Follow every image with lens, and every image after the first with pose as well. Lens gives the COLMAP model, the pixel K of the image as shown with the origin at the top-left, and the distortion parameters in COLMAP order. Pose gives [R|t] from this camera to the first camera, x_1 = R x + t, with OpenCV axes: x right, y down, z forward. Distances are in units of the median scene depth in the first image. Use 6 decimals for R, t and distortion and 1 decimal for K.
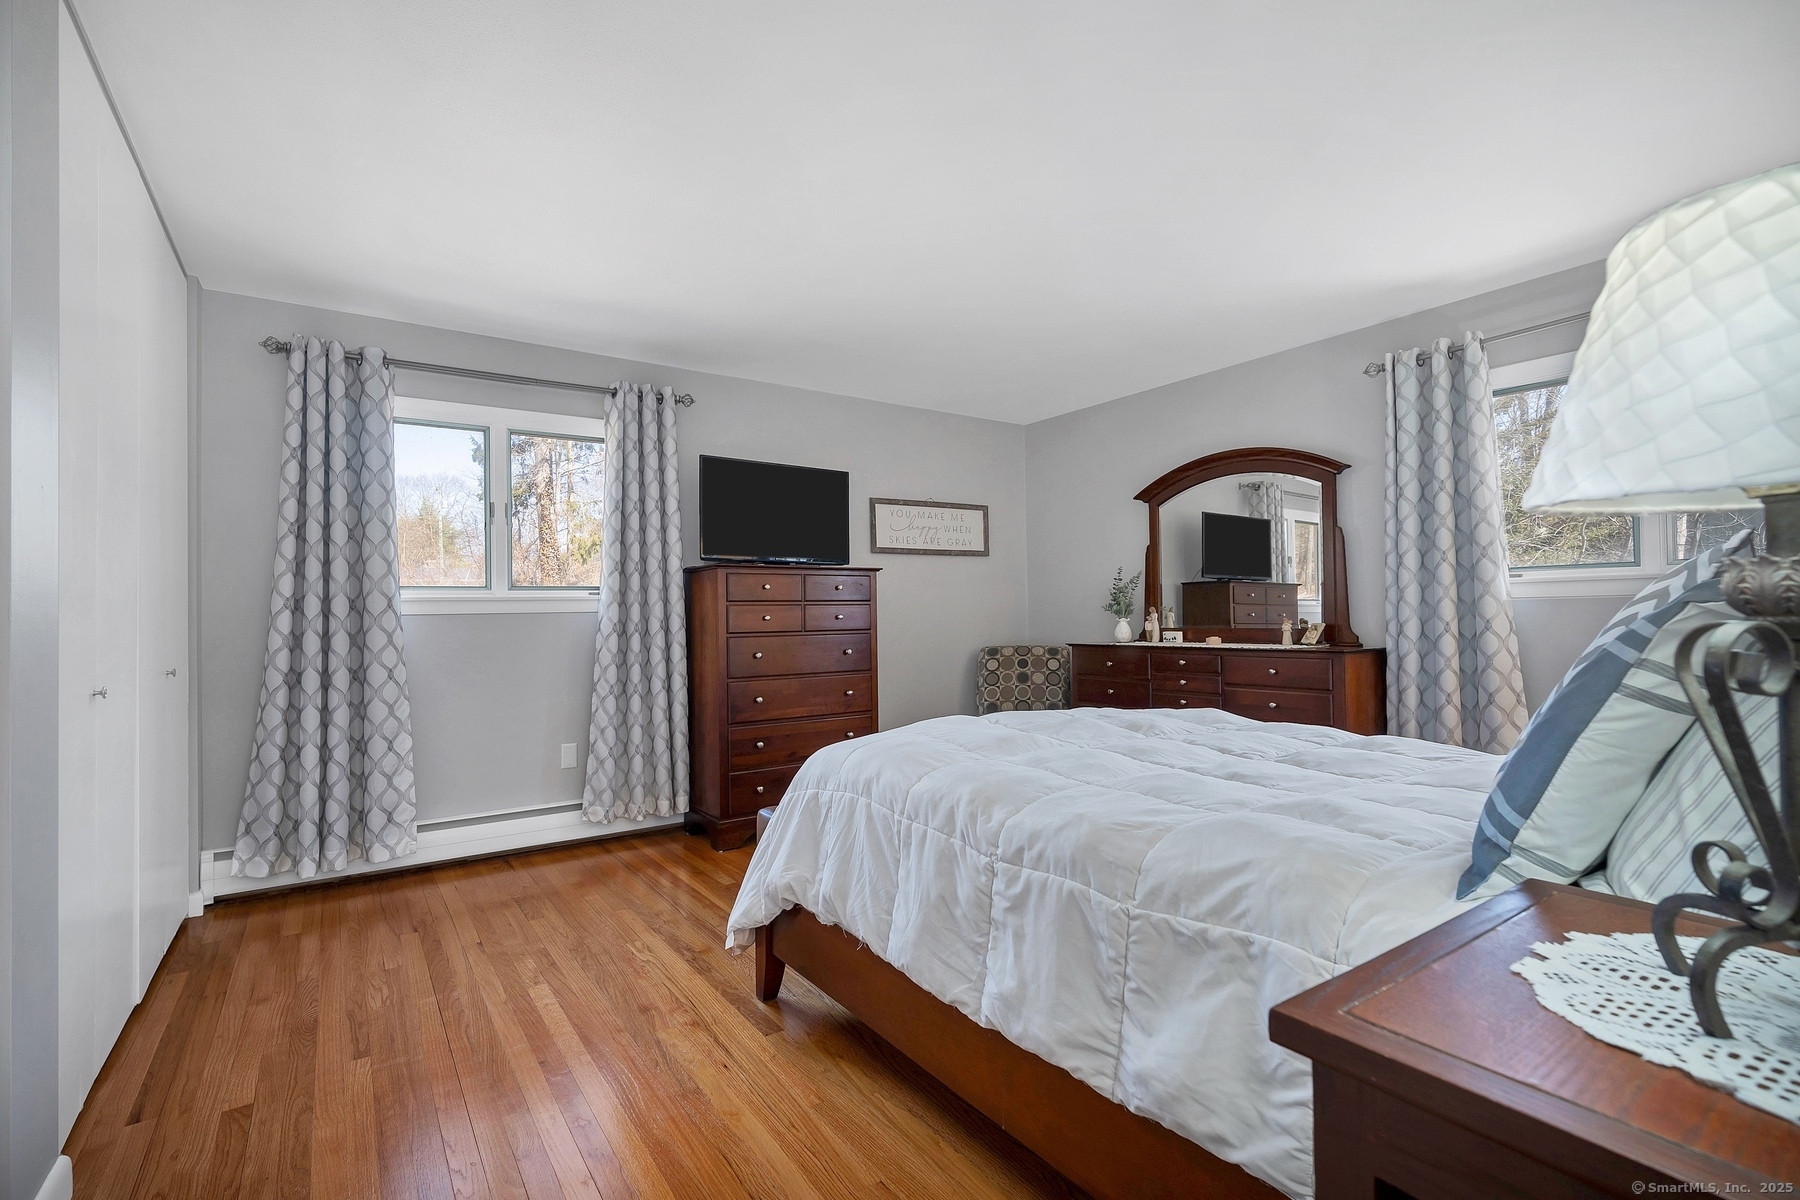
lens RADIAL K [[817.4, 0, 899.1], [0, 817.4, 602.6], [0, 0, 1]] dist [0.001323, 0.000167]
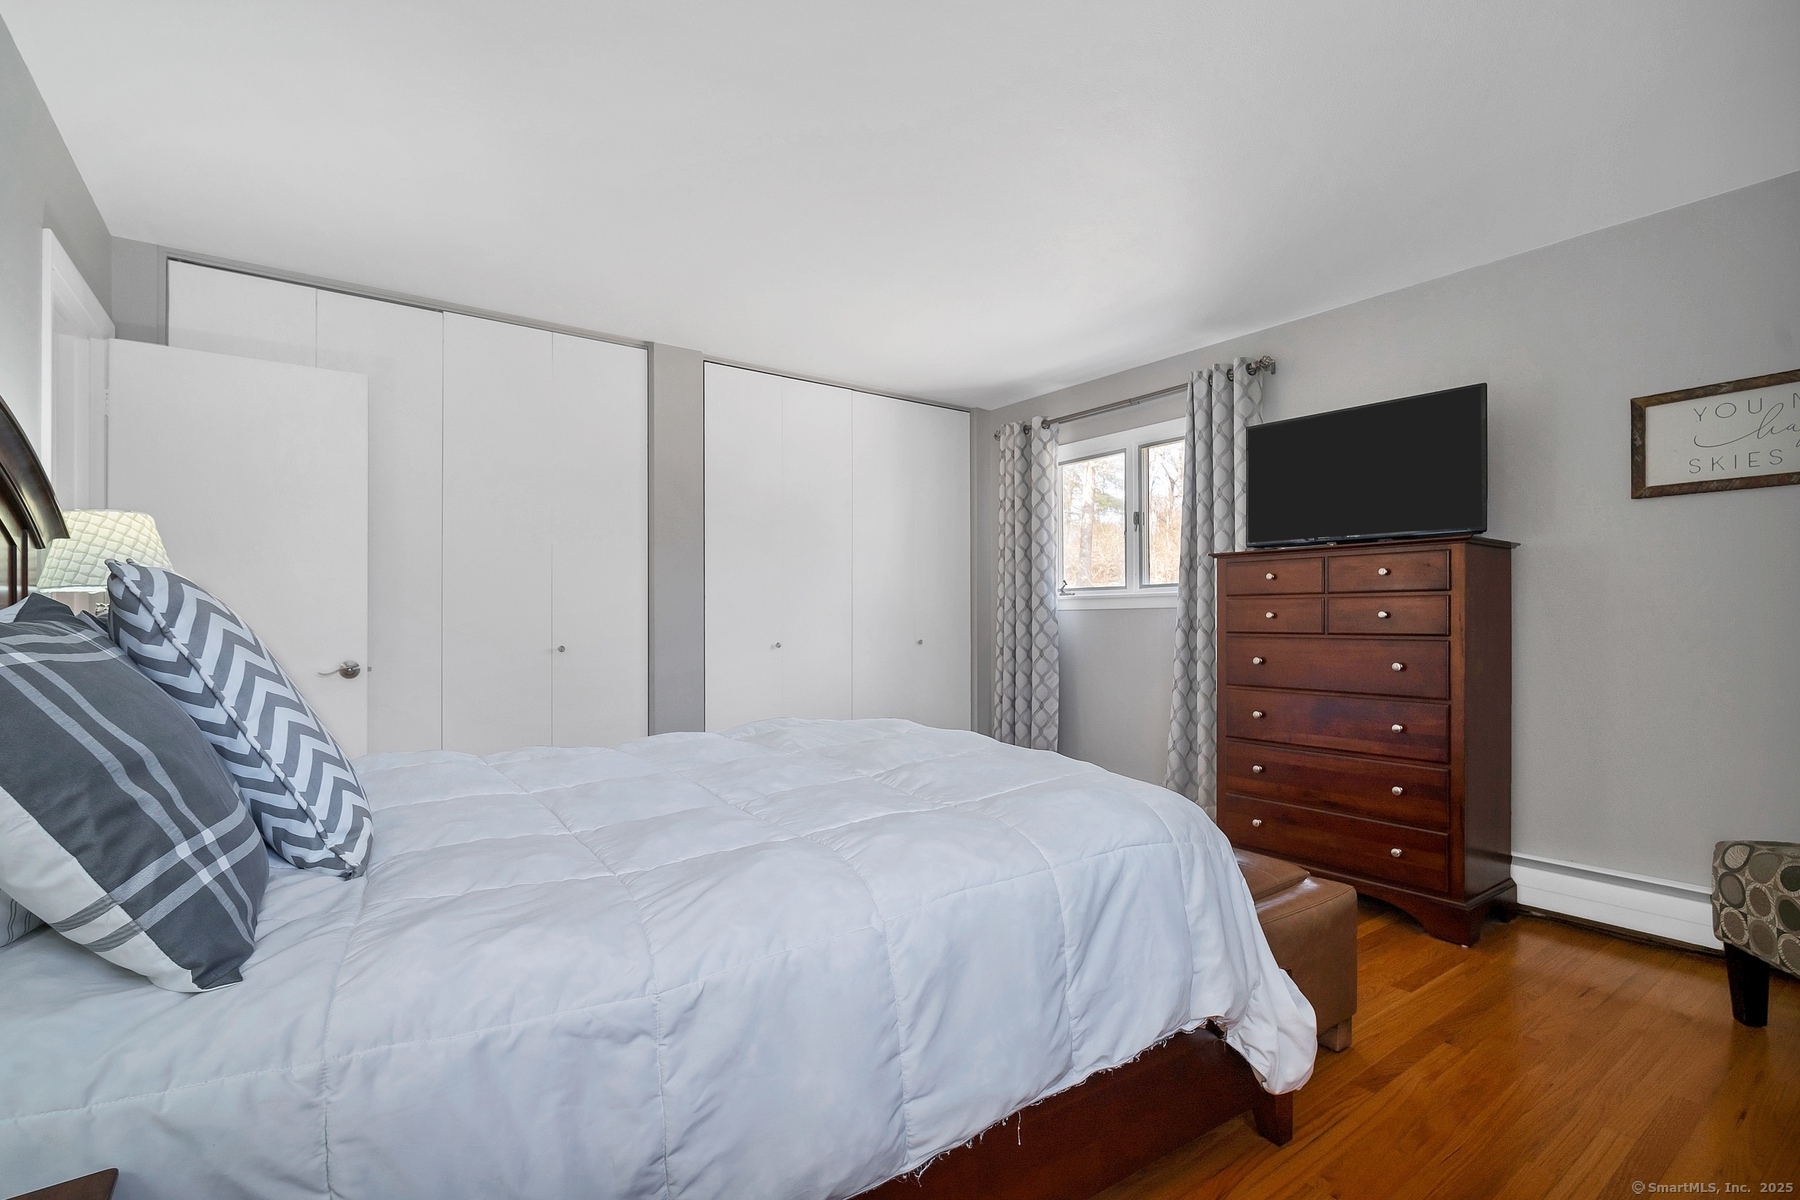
lens RADIAL K [[817.4, 0, 901.0], [0, 817.4, 610.6], [0, 0, 1]] dist [0.001323, 0.000167]
pose [[0.031453, 0.003017, -0.999501, 0.615187], [0.012905, 0.999911, 0.003424, 0.007052], [0.999422, -0.013006, 0.031412, 0.601839]]
